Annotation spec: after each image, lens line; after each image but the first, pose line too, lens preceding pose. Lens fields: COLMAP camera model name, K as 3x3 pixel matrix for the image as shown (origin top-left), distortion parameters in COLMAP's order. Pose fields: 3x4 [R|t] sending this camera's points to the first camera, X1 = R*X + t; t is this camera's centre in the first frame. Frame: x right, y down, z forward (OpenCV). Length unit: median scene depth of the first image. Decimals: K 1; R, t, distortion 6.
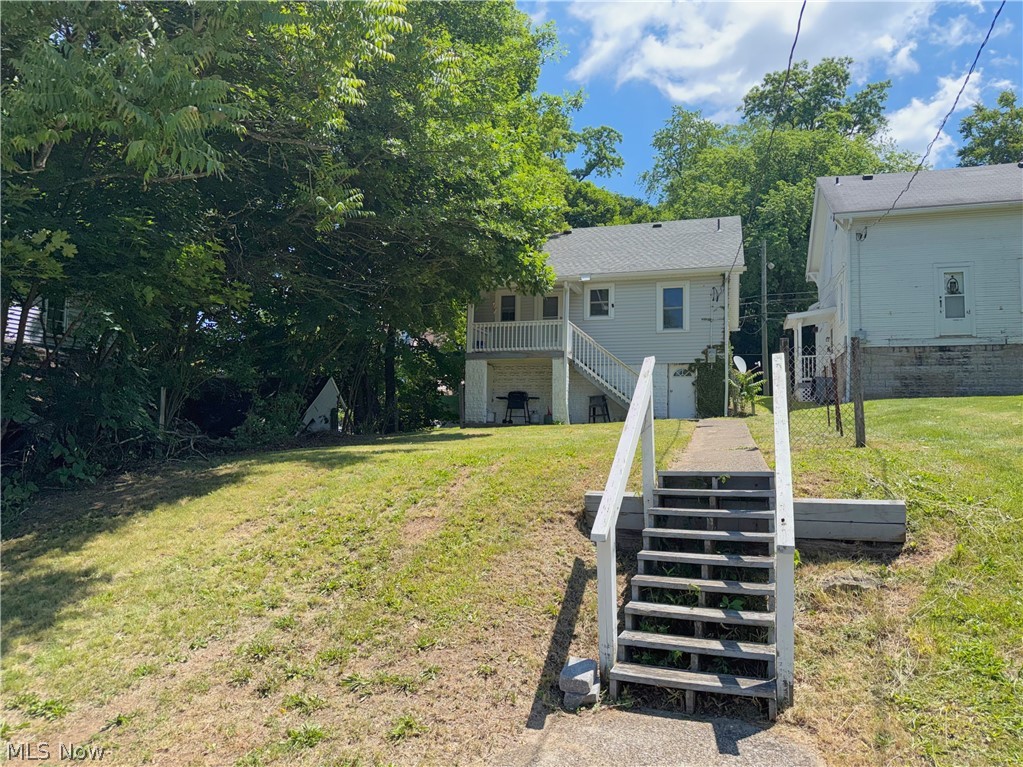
lens RADIAL K [[717.1, 0, 511.5], [0, 717.1, 383.5], [0, 0, 1]] dist [0.028065, -0.031649]
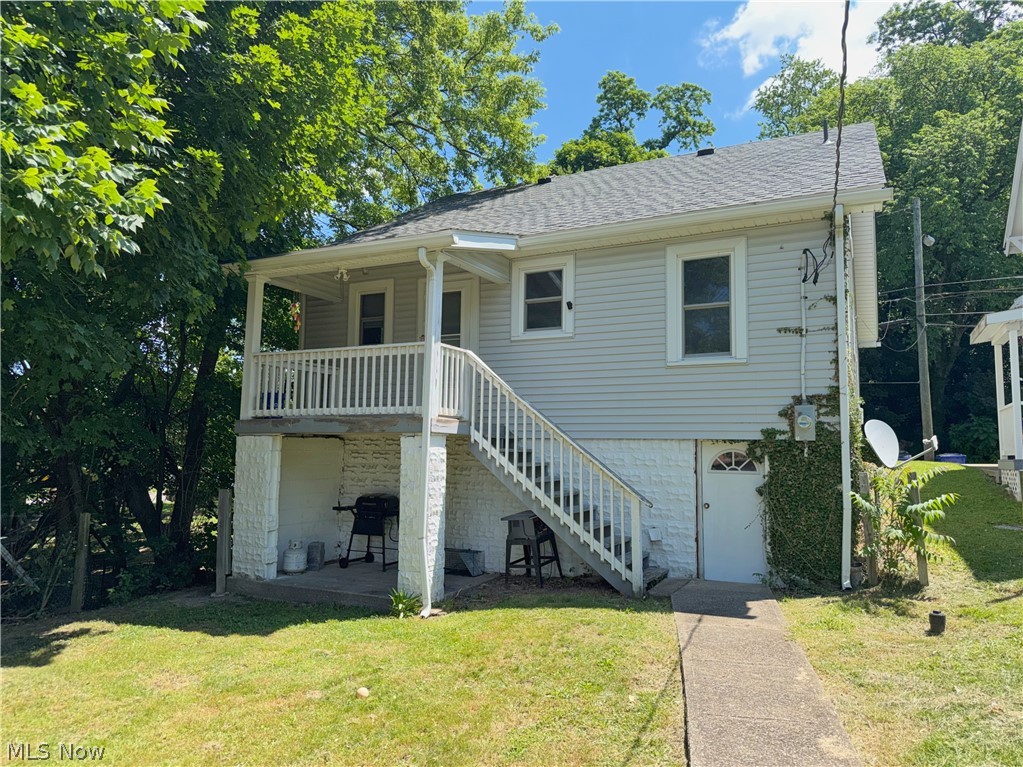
lens RADIAL K [[717.1, 0, 512.6], [0, 717.1, 381.0], [0, 0, 1]] dist [0.028065, -0.031649]
pose [[0.986217, -0.017021, -0.164581, 0.177814], [0.013202, 0.999618, -0.024271, -0.051703], [0.164931, 0.021764, 0.986065, 0.558221]]
